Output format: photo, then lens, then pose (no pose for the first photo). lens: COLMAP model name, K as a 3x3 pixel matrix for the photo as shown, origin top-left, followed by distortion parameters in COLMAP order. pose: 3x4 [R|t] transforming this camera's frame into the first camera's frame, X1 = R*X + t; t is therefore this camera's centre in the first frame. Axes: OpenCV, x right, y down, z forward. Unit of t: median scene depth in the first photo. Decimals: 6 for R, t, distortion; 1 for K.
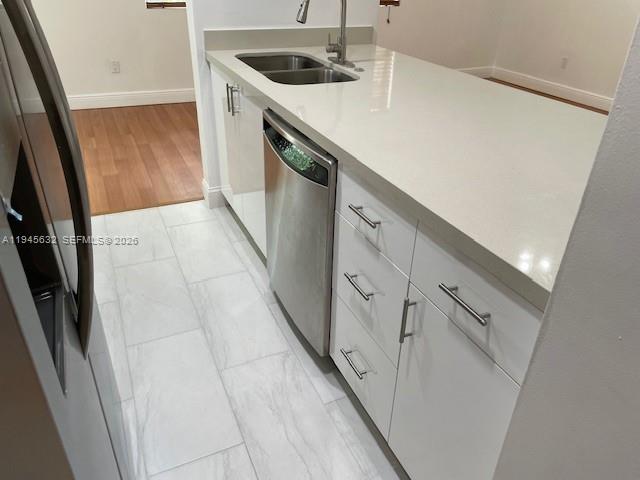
lens RADIAL K [[485.6, 0, 319.9], [0, 485.6, 234.2], [0, 0, 1]] dist [0.085425, -0.127765]
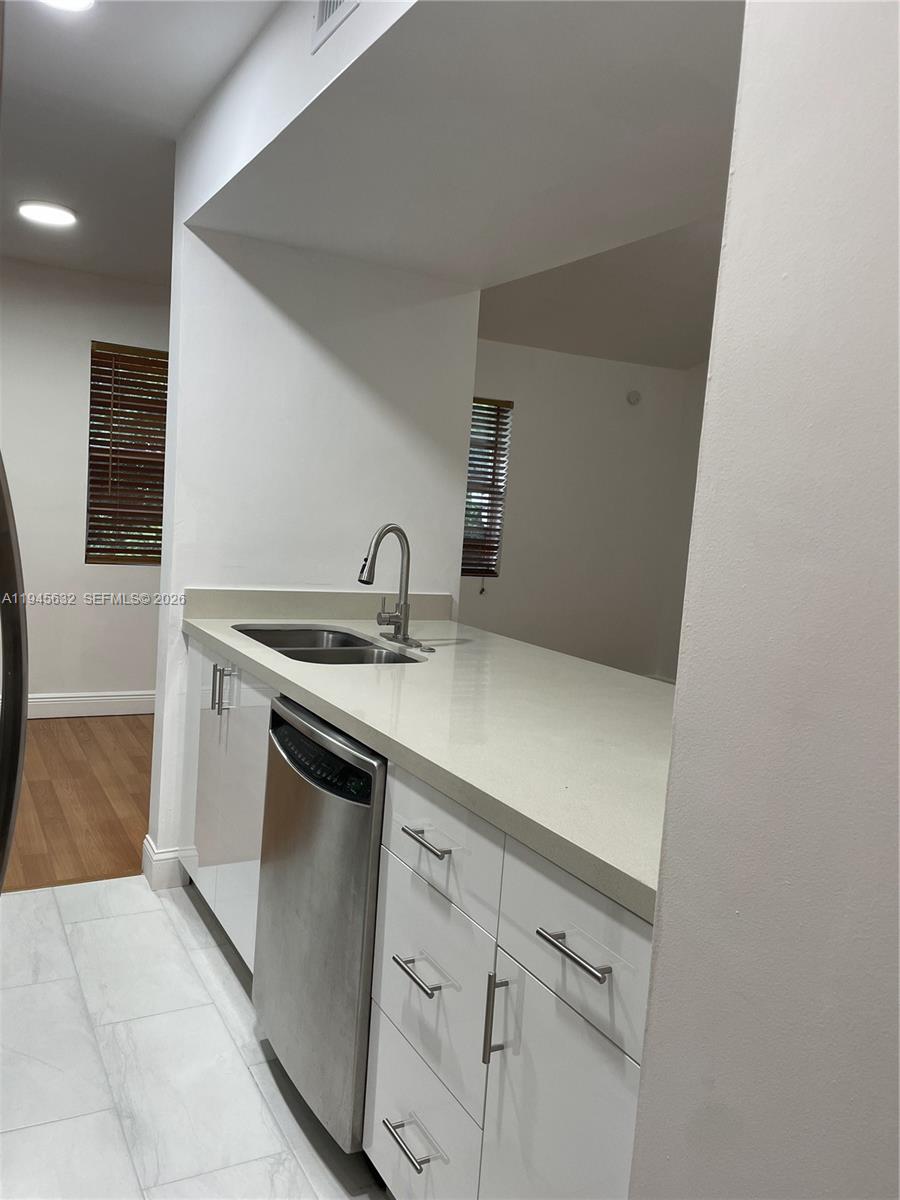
lens RADIAL K [[912.4, 0, 444.9], [0, 912.4, 597.1], [0, 0, 1]] dist [0.084436, -0.110910]
pose [[0.996256, 0.037220, 0.078032, 0.007885], [-0.002300, 0.913677, -0.406435, 0.109912], [-0.086423, 0.404734, 0.910341, -0.148078]]
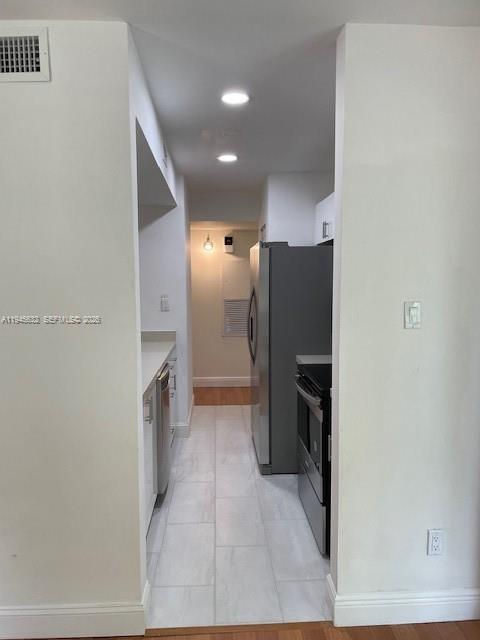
lens RADIAL K [[485.6, 0, 240.0], [0, 485.6, 320.0], [0, 0, 1]] dist [0.085425, -0.127765]
pose [[-0.928698, -0.058135, 0.366252, -1.017019], [0.162823, 0.823420, 0.543570, -1.354732], [-0.333180, 0.564446, -0.755243, 2.158874]]
